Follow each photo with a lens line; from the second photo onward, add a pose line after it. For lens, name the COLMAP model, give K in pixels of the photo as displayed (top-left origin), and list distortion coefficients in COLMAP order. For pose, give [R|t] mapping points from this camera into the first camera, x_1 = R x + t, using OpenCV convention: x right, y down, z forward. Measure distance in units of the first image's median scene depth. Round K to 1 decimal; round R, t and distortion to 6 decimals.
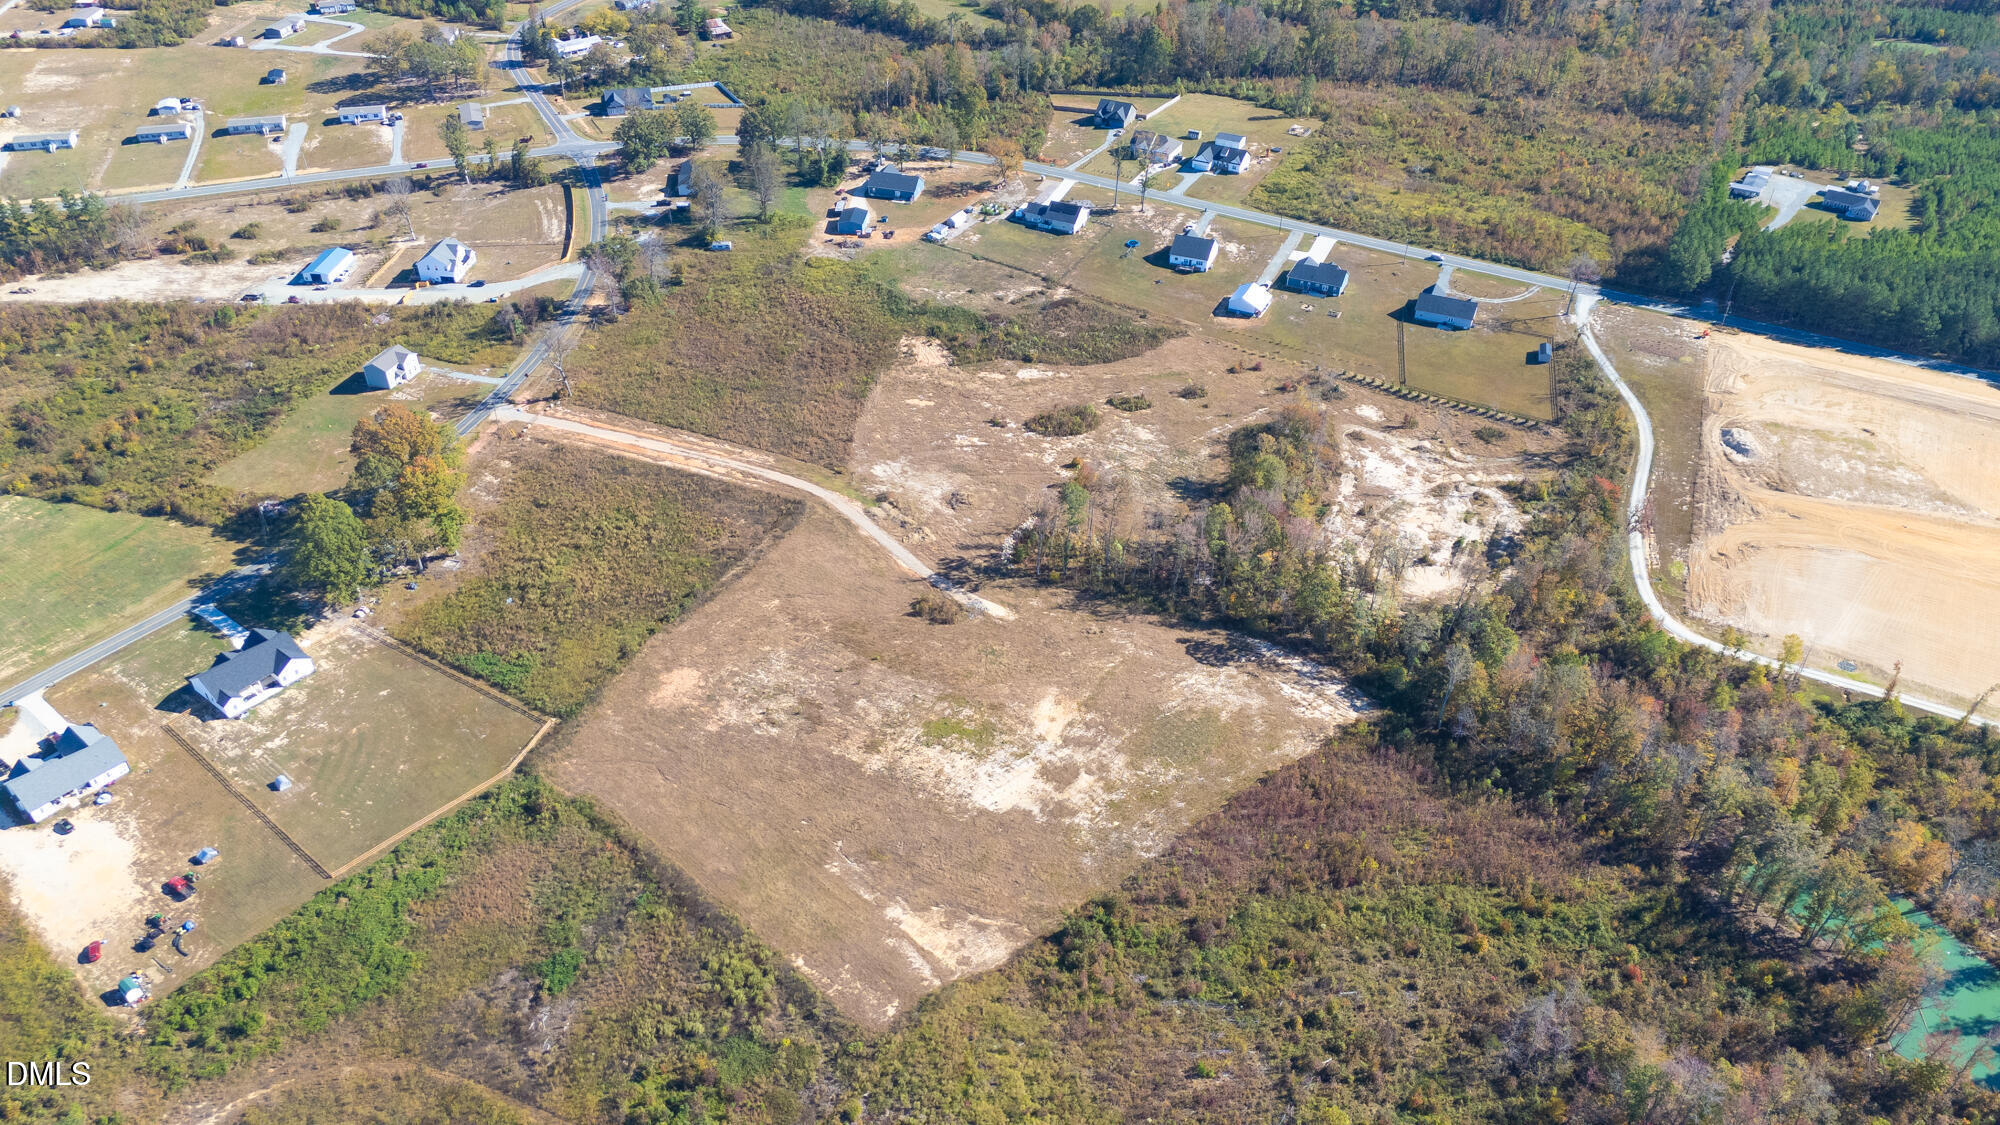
lens RADIAL K [[1458.1, 0, 1000.0], [0, 1458.1, 562.5], [0, 0, 1]] dist [0.095964, -0.125121]
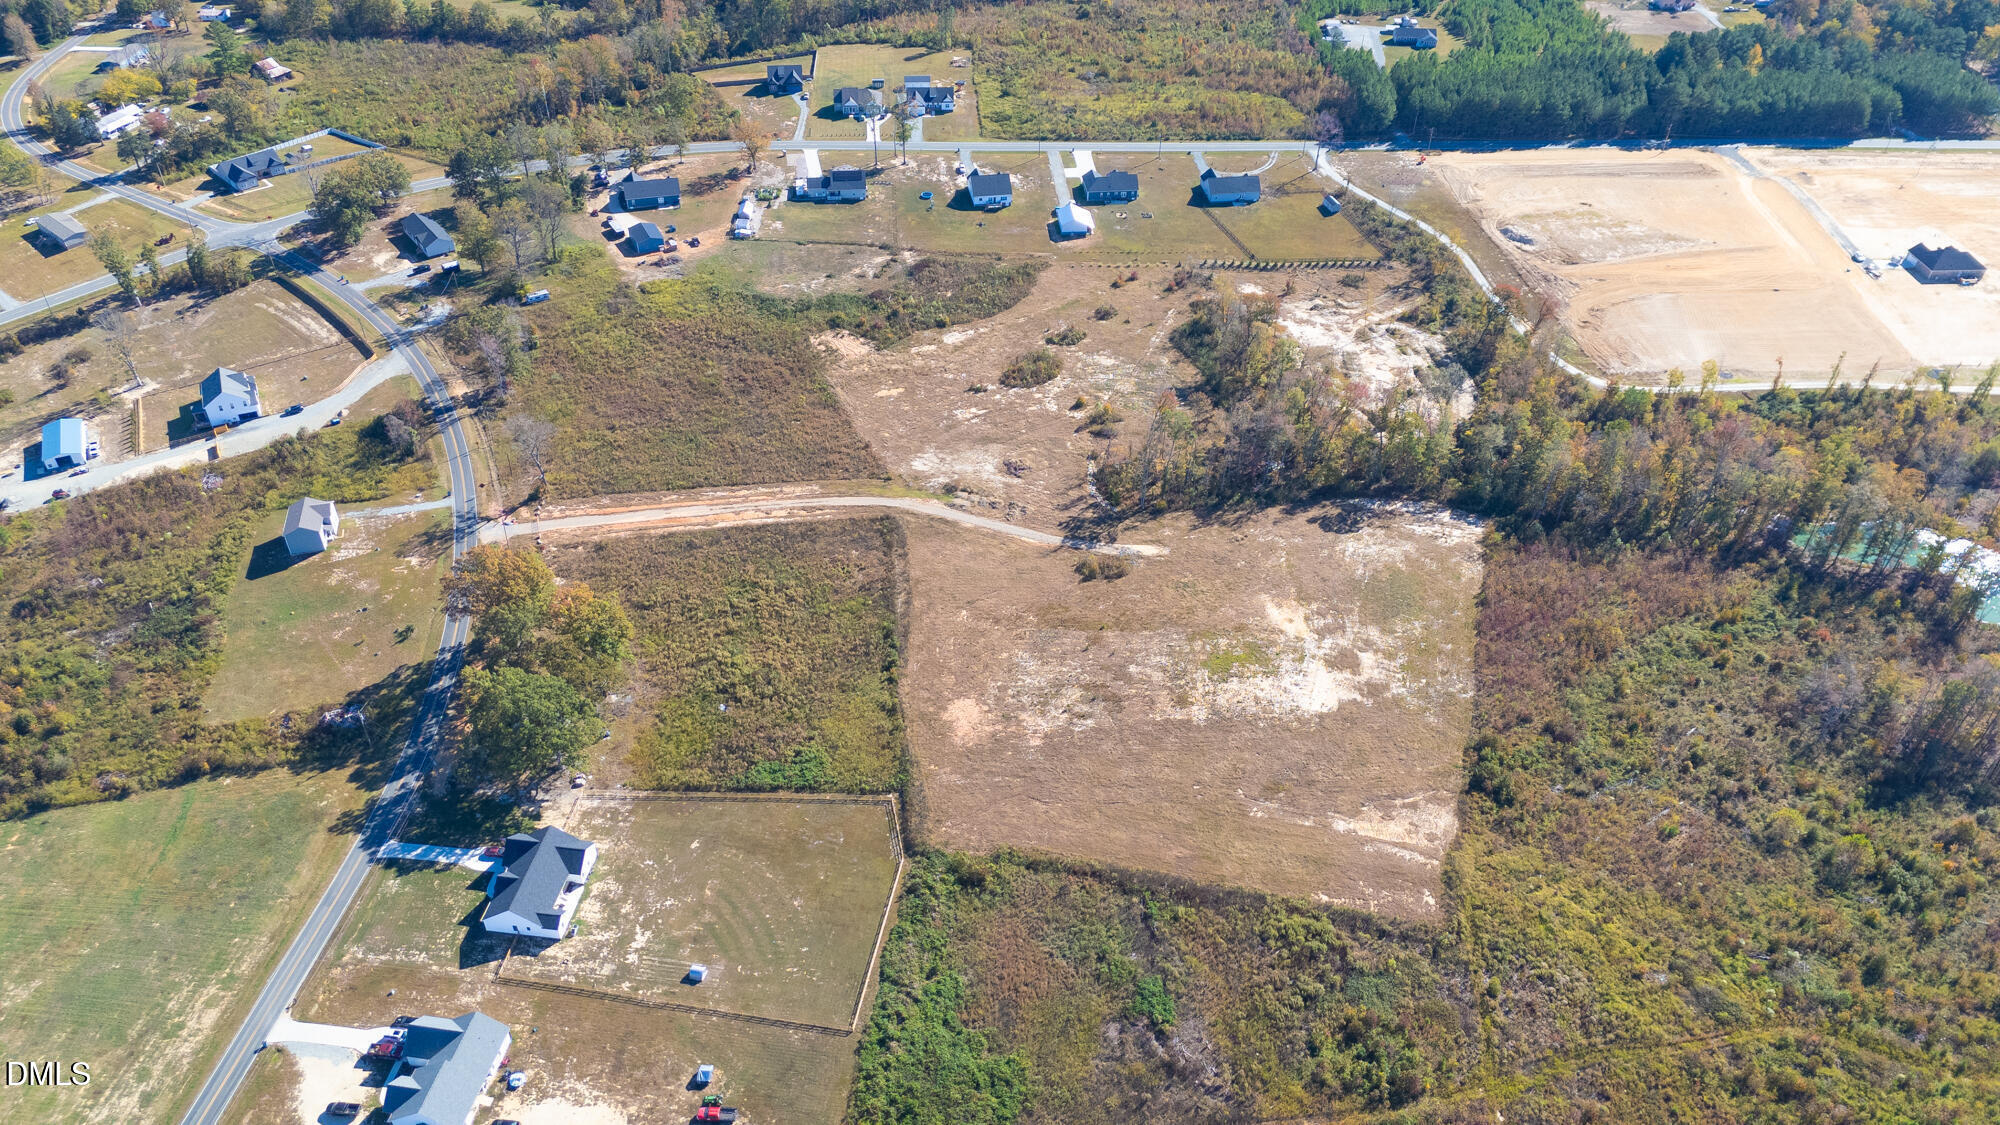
lens RADIAL K [[1464.0, 0, 1000.0], [0, 1464.0, 562.5], [0, 0, 1]] dist [0.071796, -0.057744]
pose [[0.857989, -0.319408, 0.402284, -0.431297], [0.307716, 0.946687, 0.095361, -0.075227], [-0.411297, 0.041970, 0.910535, 0.095822]]
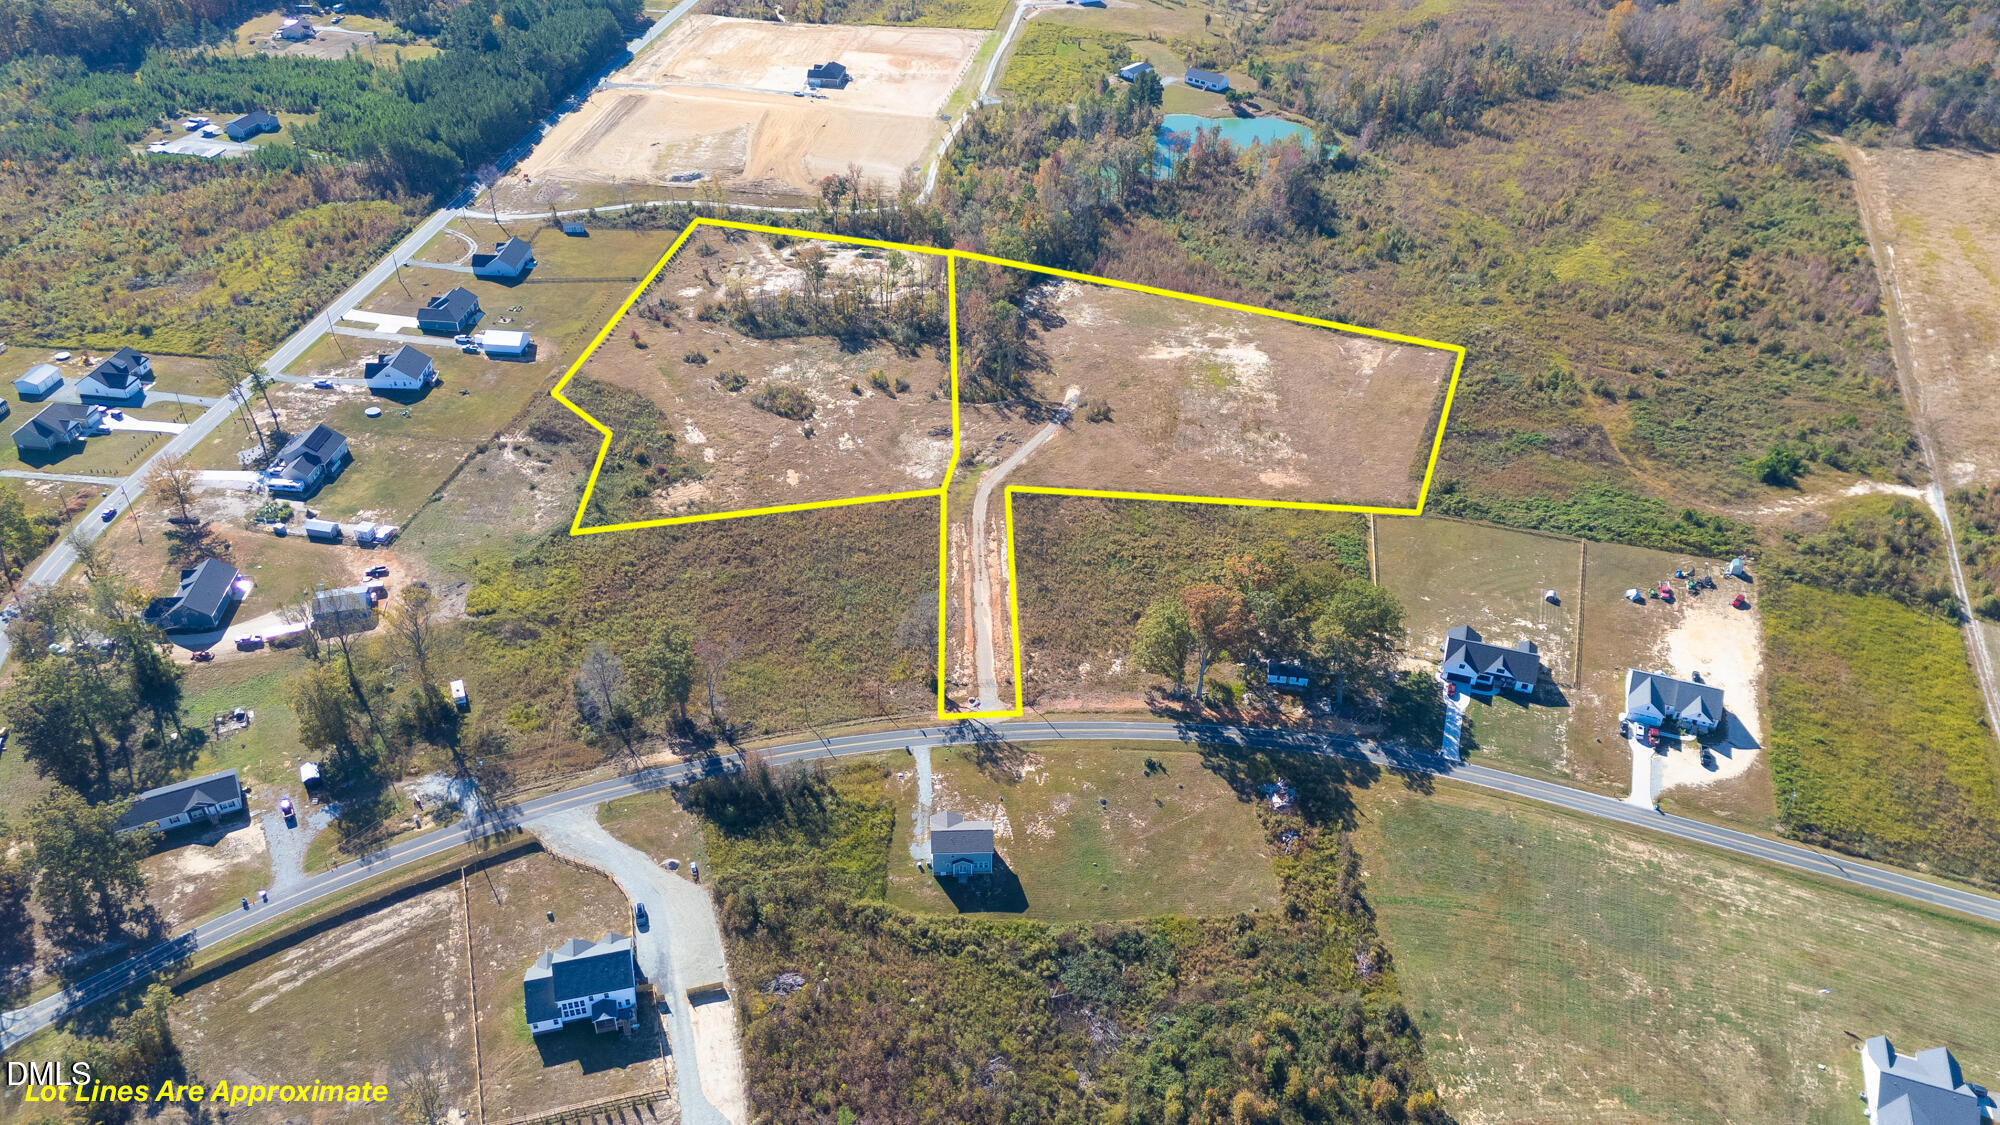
lens RADIAL K [[1464.0, 0, 1000.0], [0, 1464.0, 562.5], [0, 0, 1]] dist [0.071796, -0.057744]
pose [[-0.347948, -0.564988, 0.748145, -0.870877], [0.548222, 0.524731, 0.651237, -0.645790], [-0.760516, 0.636746, 0.127160, 0.837721]]
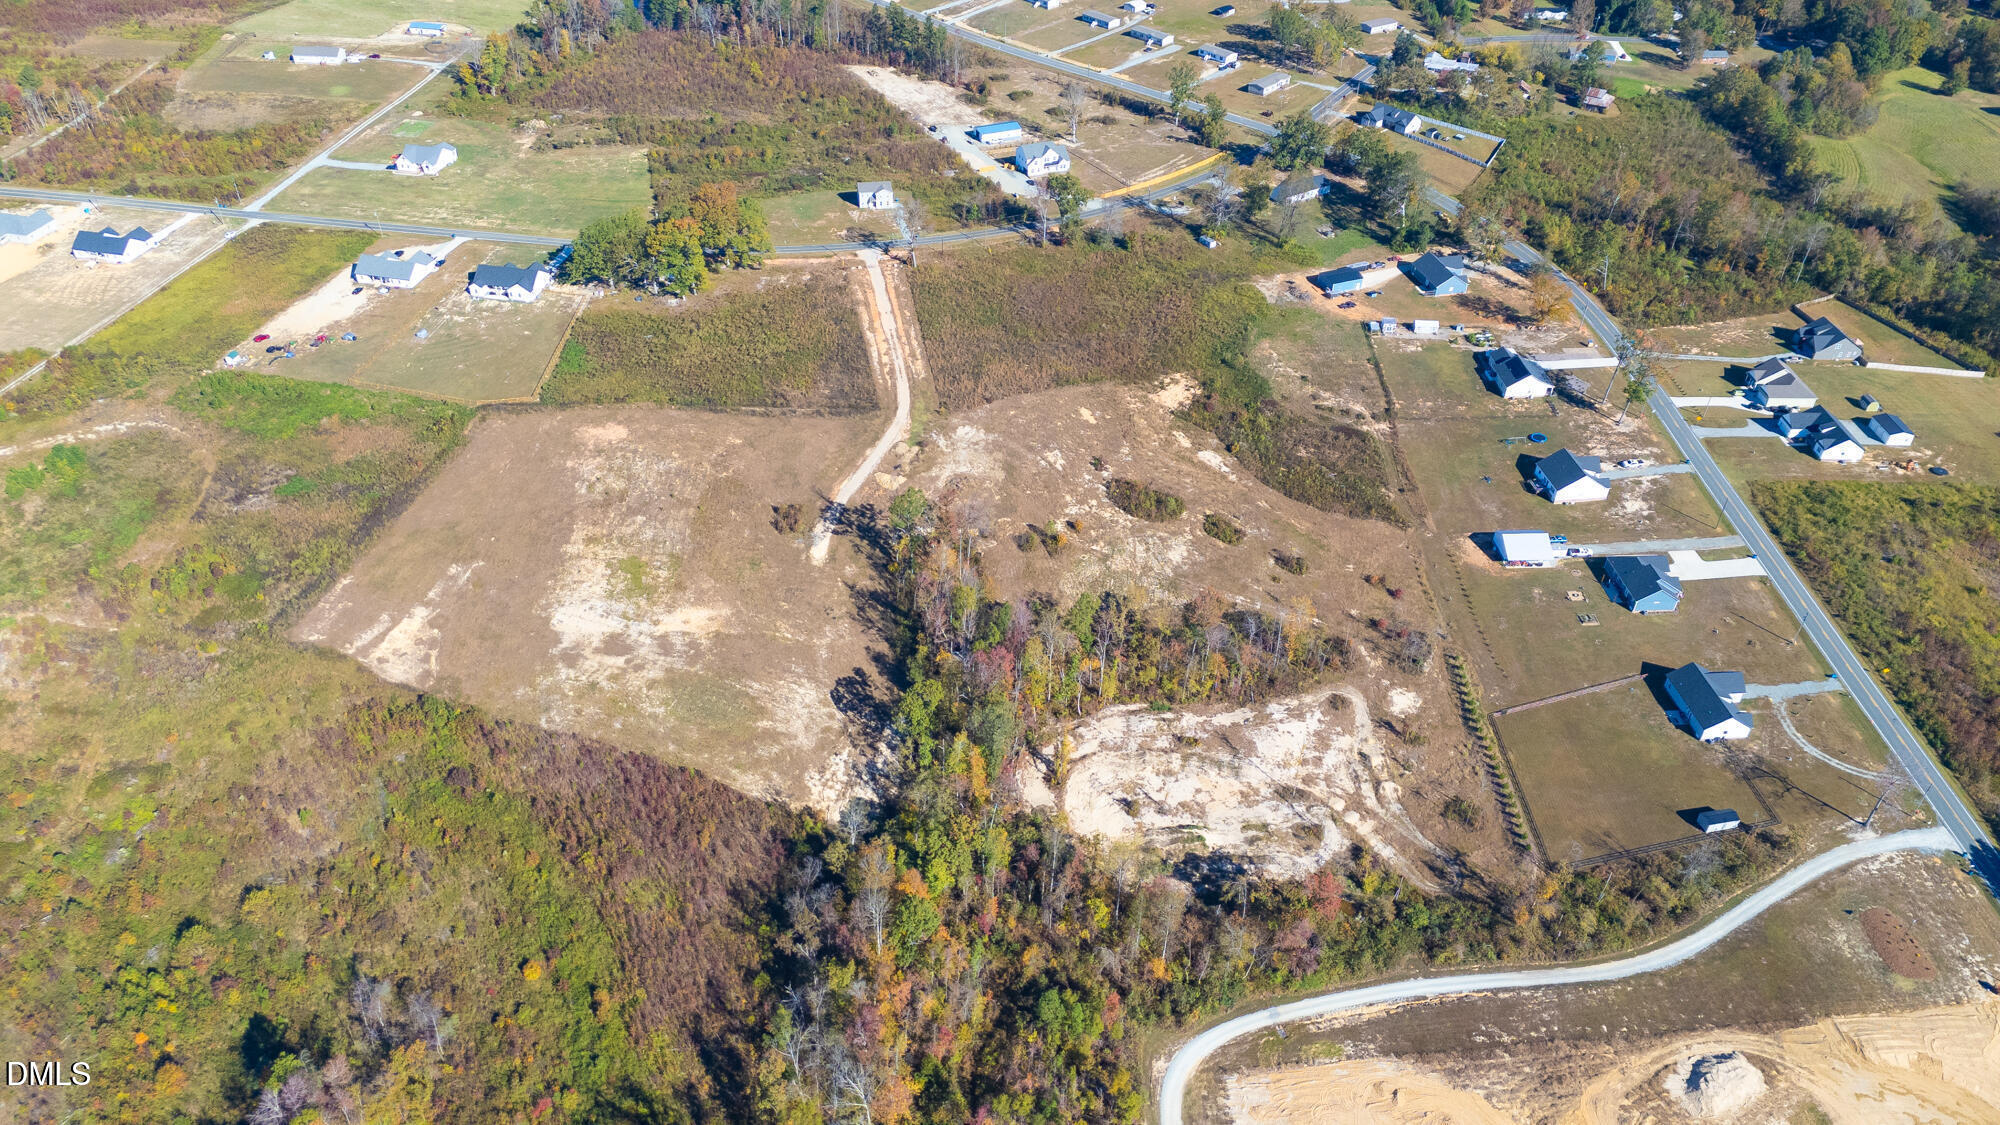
lens RADIAL K [[1458.1, 0, 1000.0], [0, 1458.1, 562.5], [0, 0, 1]] dist [0.095964, -0.125121]
pose [[0.480907, 0.532507, -0.696537, 0.678879], [-0.543962, 0.804264, 0.239300, -0.241314], [0.687629, 0.263809, 0.676440, 0.326646]]
